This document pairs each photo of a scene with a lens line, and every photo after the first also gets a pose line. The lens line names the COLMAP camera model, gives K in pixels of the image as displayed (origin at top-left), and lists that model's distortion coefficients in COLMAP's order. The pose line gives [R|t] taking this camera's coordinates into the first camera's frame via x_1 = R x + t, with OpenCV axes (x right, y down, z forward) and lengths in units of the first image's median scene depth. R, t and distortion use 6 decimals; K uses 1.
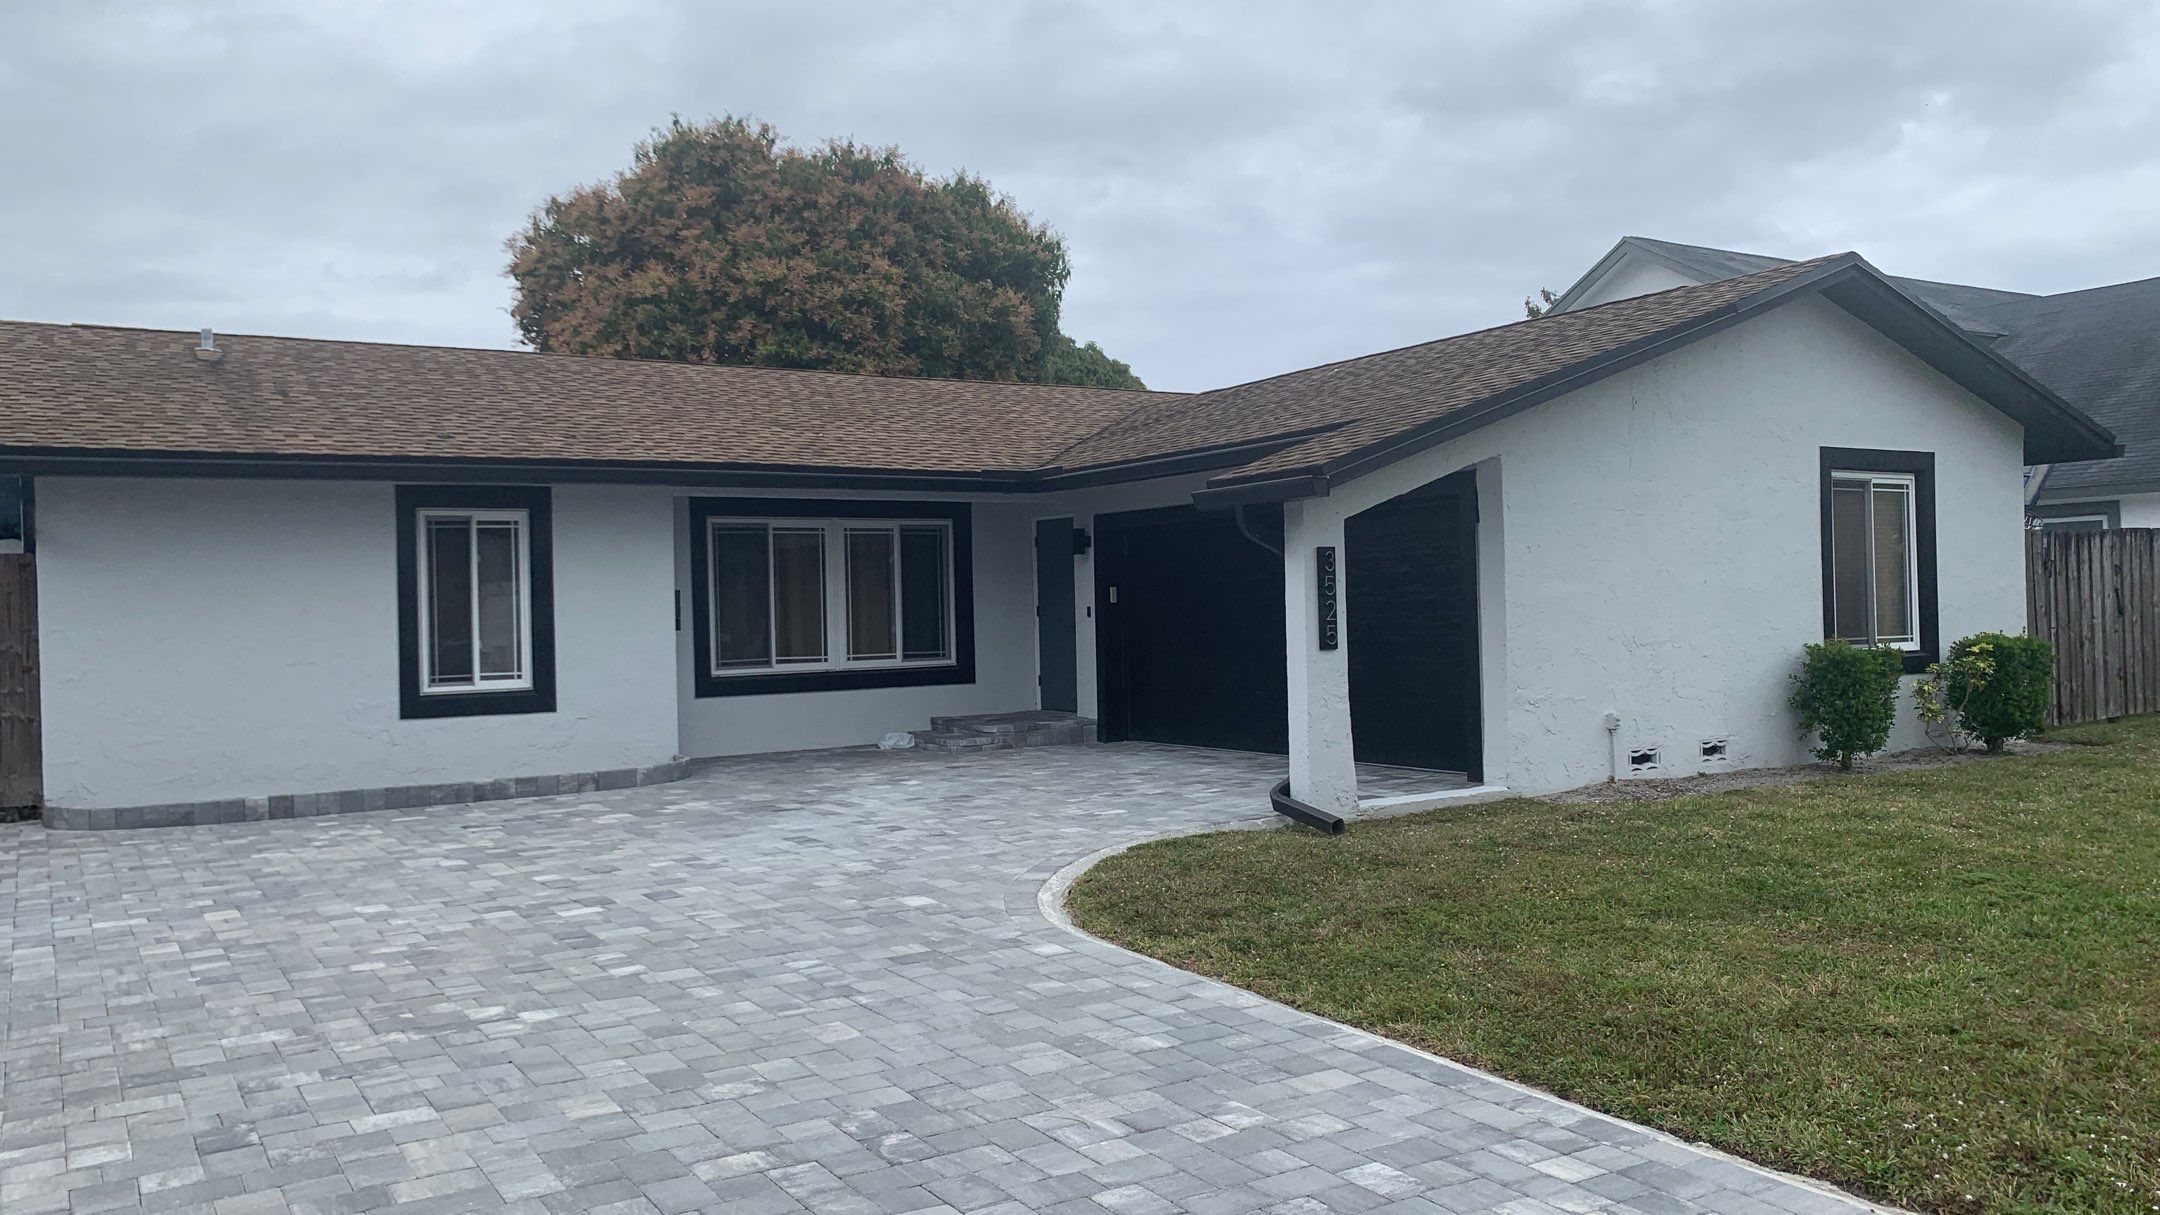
lens RADIAL K [[1641.0, 0, 1089.3], [0, 1641.0, 599.4], [0, 0, 1]] dist [0.116097, -0.182125]
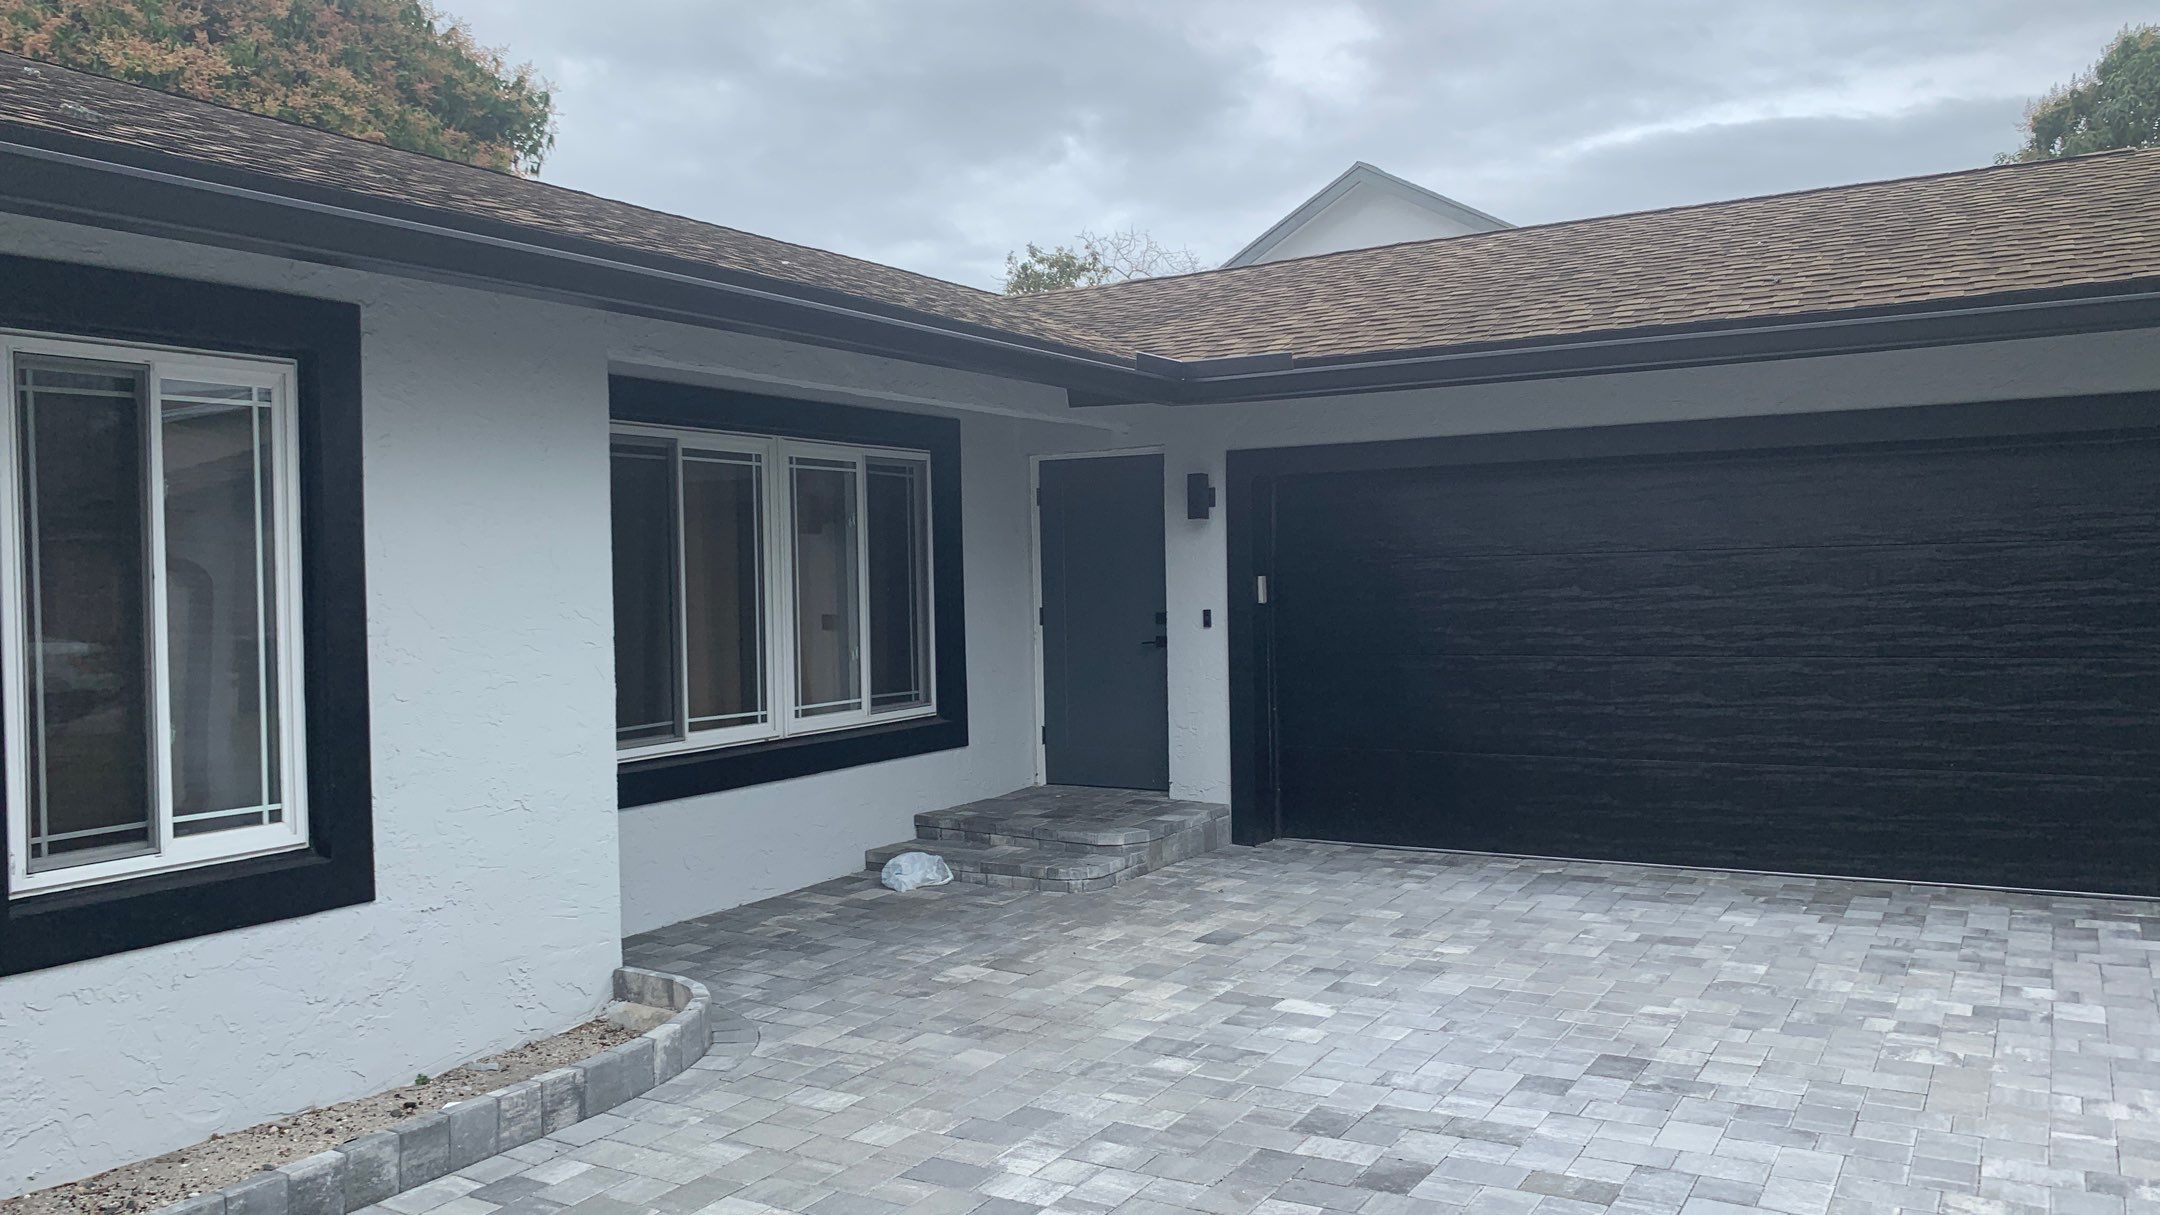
lens RADIAL K [[1646.2, 0, 1126.2], [0, 1646.2, 585.5], [0, 0, 1]] dist [0.056791, -0.072584]
pose [[0.881419, 0.002738, 0.472327, -0.325424], [-0.003498, 0.999994, 0.000730, -0.004701], [-0.472322, -0.002296, 0.881423, 0.545903]]
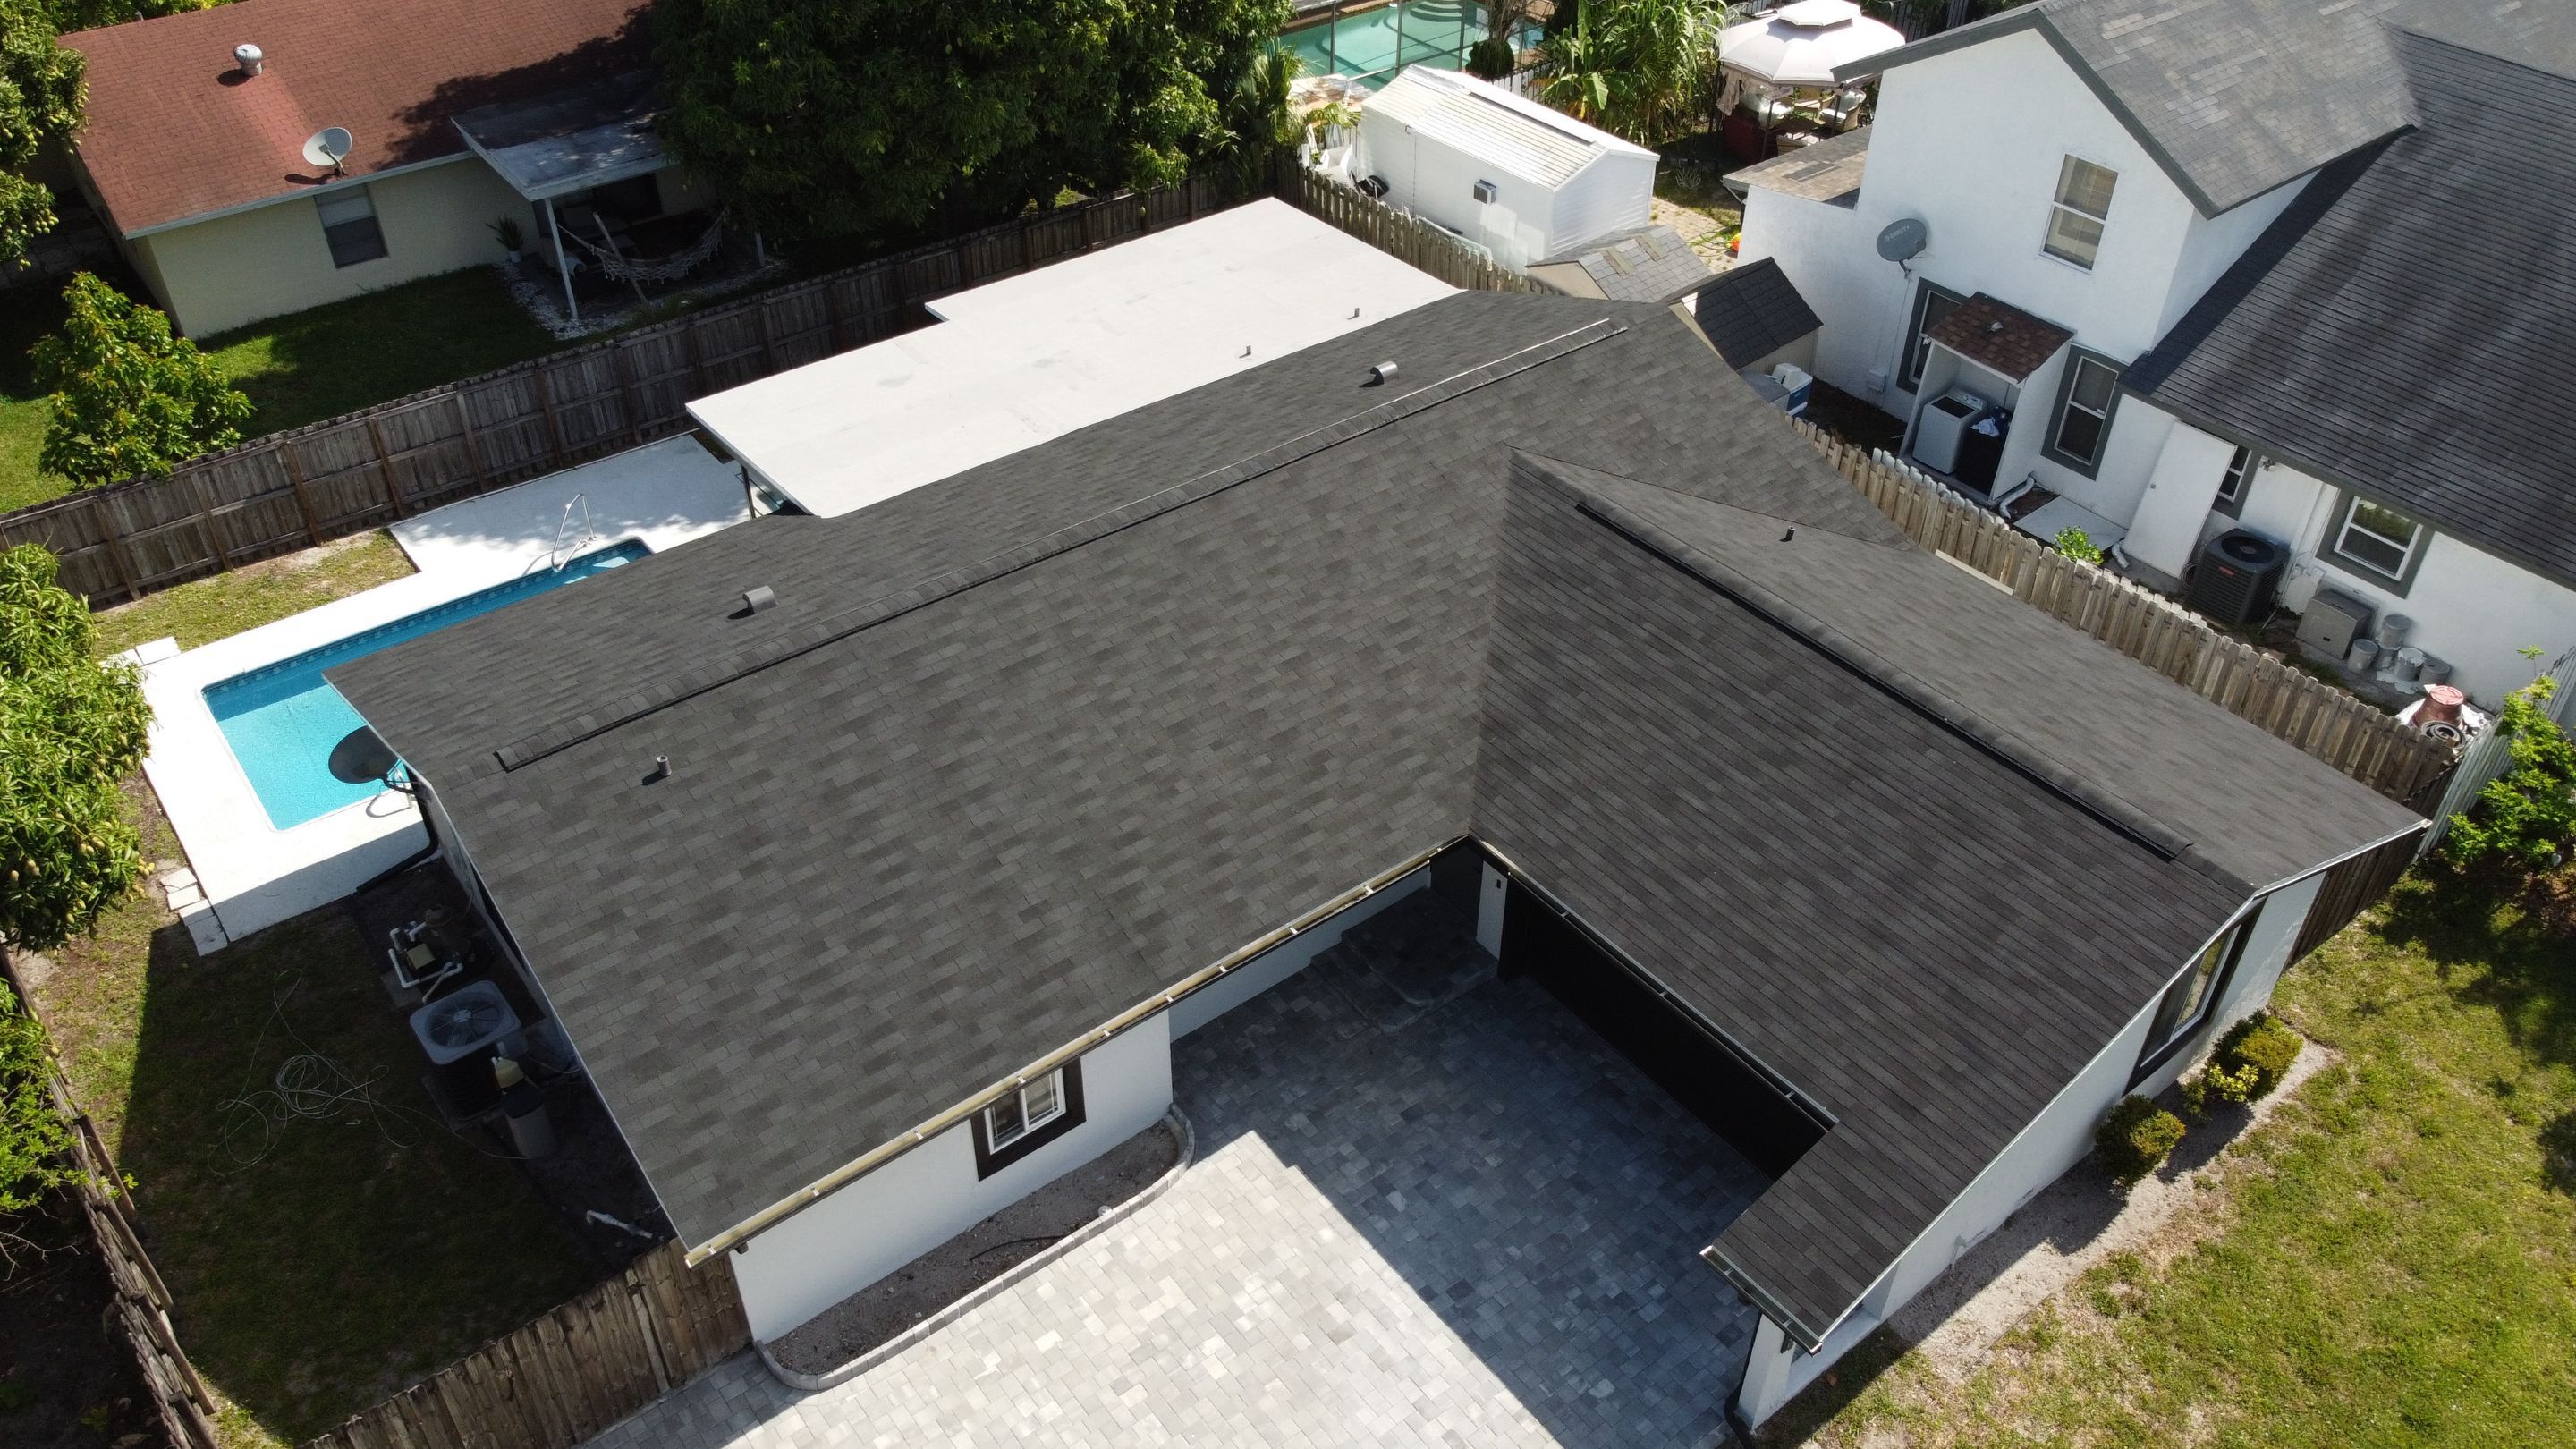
lens RADIAL K [[1954.1, 0, 1285.3], [0, 1954.1, 706.2], [0, 0, 1]] dist [0.000444, -0.001889]
pose [[0.995353, -0.028747, 0.091902, -0.279256], [-0.034235, 0.786395, 0.616774, -0.958801], [-0.090002, -0.617054, 0.781757, 0.074897]]
